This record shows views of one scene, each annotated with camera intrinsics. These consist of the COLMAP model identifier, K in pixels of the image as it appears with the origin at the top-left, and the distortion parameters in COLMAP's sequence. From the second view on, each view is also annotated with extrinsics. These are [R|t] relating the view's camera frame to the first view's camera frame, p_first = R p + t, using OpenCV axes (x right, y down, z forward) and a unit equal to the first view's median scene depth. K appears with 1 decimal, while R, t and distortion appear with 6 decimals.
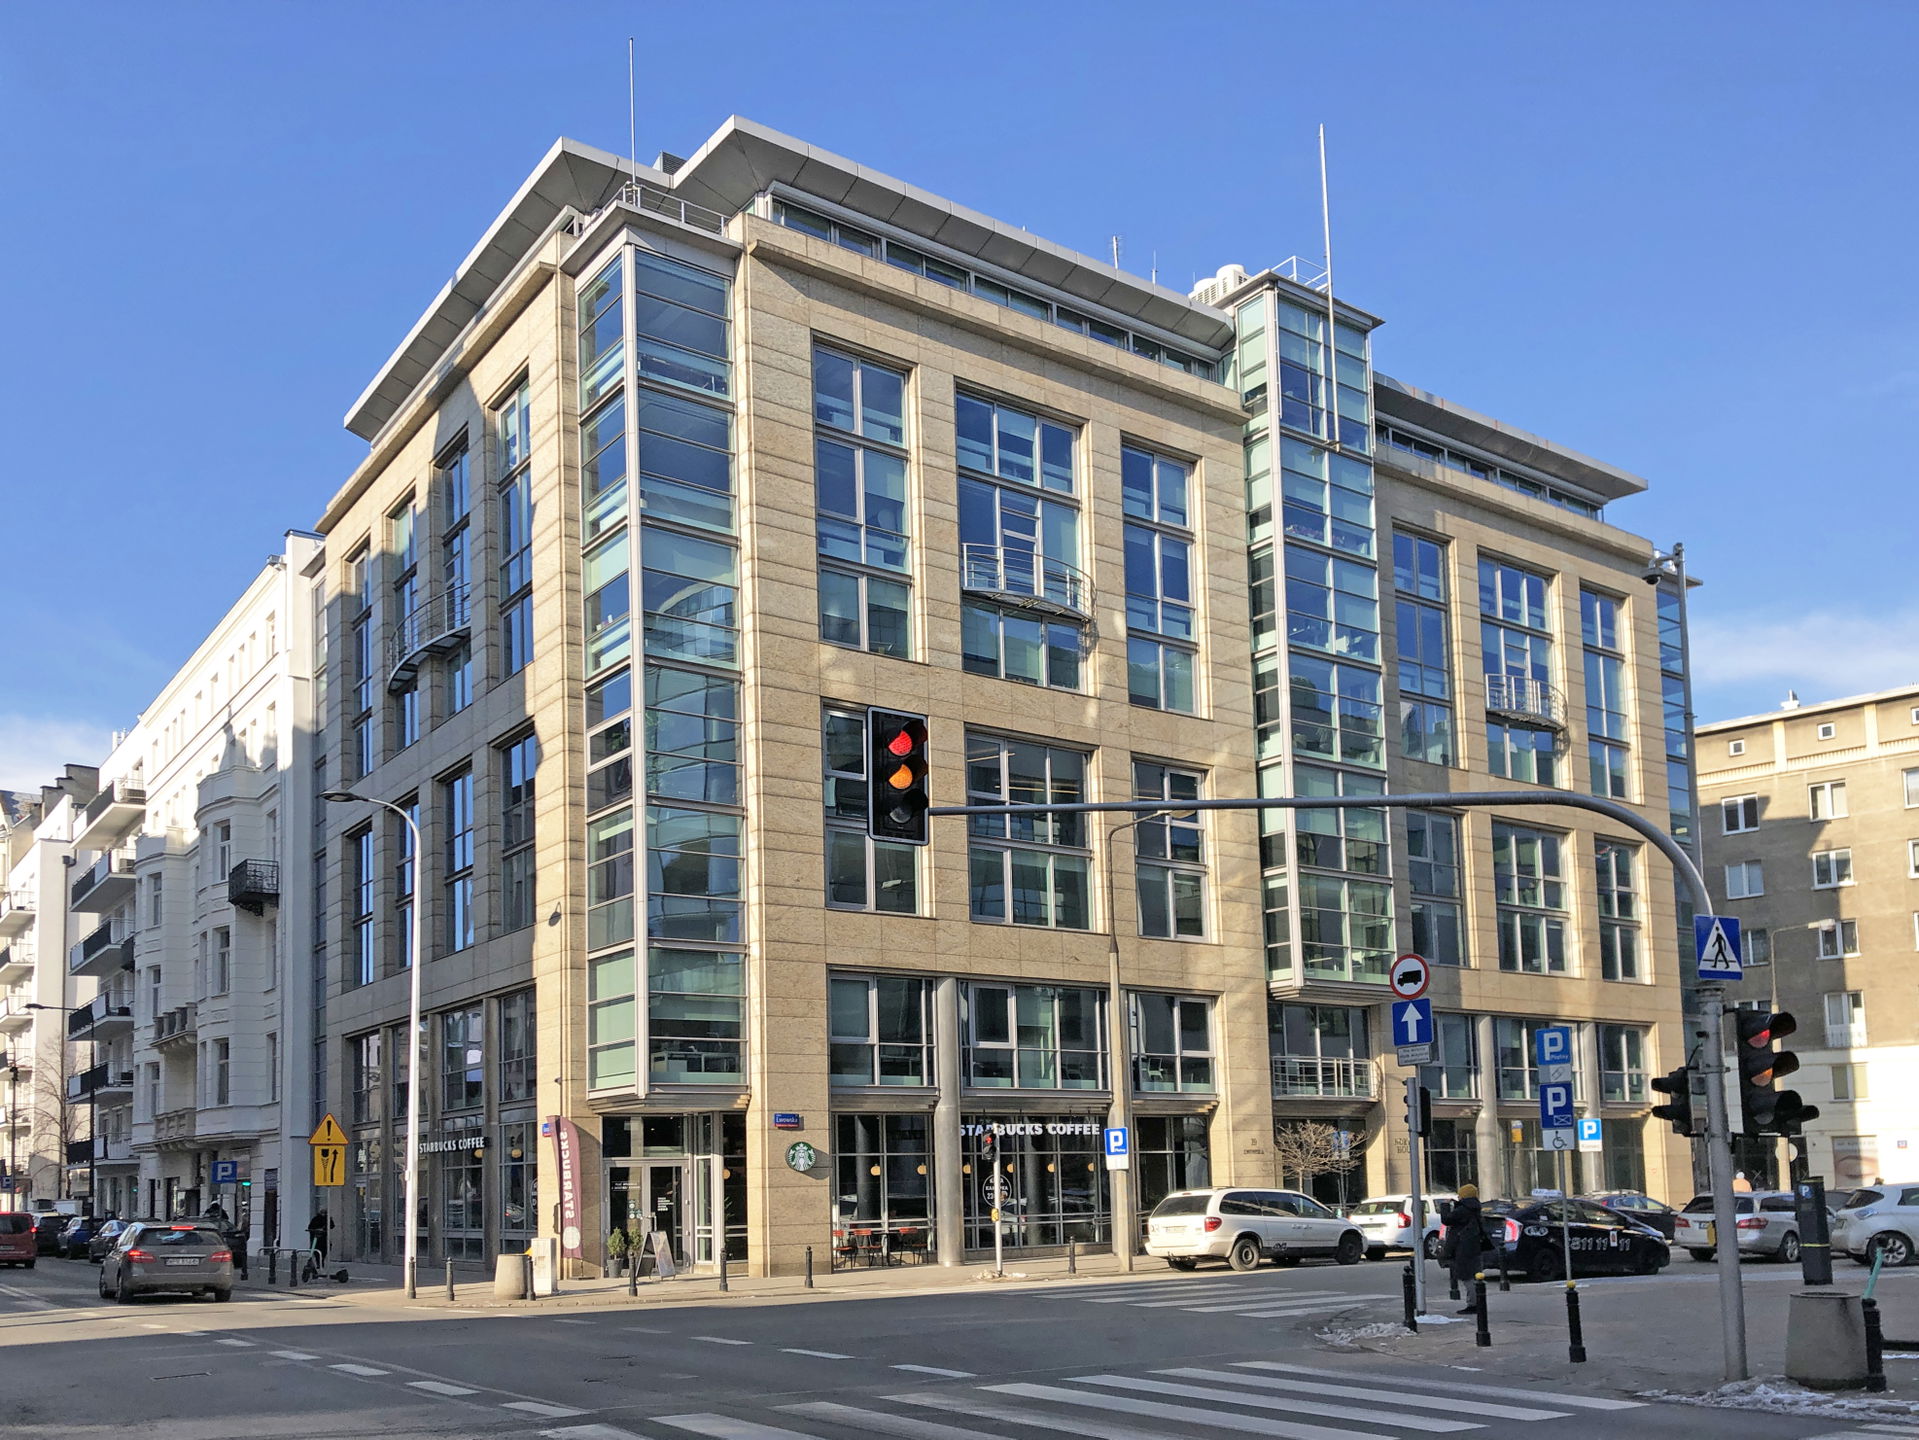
lens RADIAL K [[1564.1, 0, 965.2], [0, 1564.1, 765.8], [0, 0, 1]] dist [-0.003584, -0.006721]
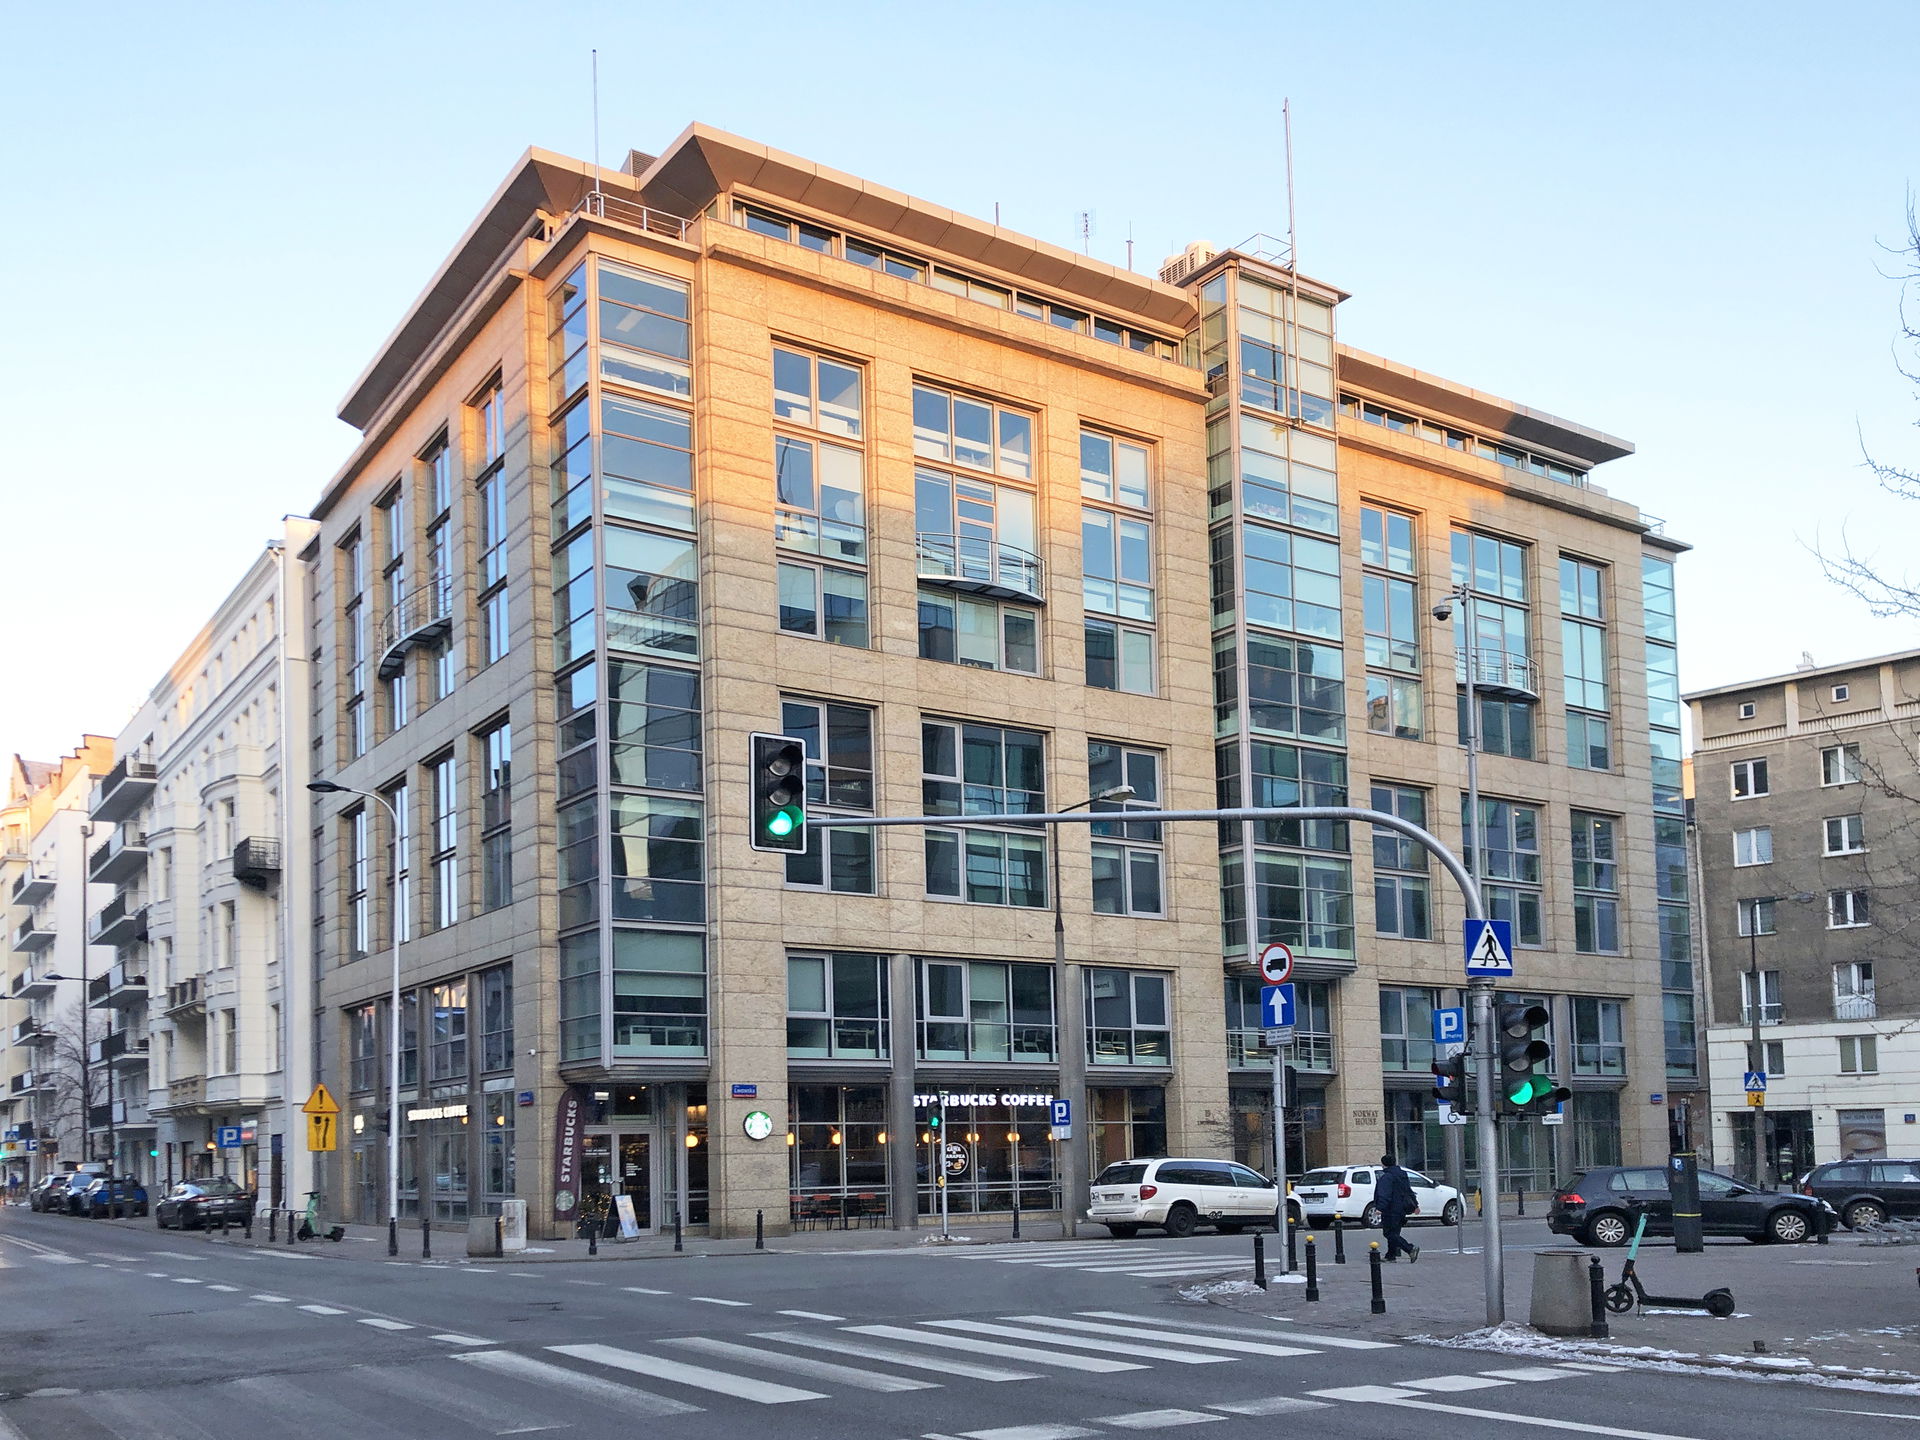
lens RADIAL K [[1725.1, 0, 960.0], [0, 1725.1, 720.0], [0, 0, 1]] dist [-0.002679, -0.002150]
pose [[0.998359, -0.007932, -0.056717, 0.086171], [0.008809, 0.999845, 0.015231, -0.034711], [0.056588, -0.015705, 0.998274, -0.129340]]
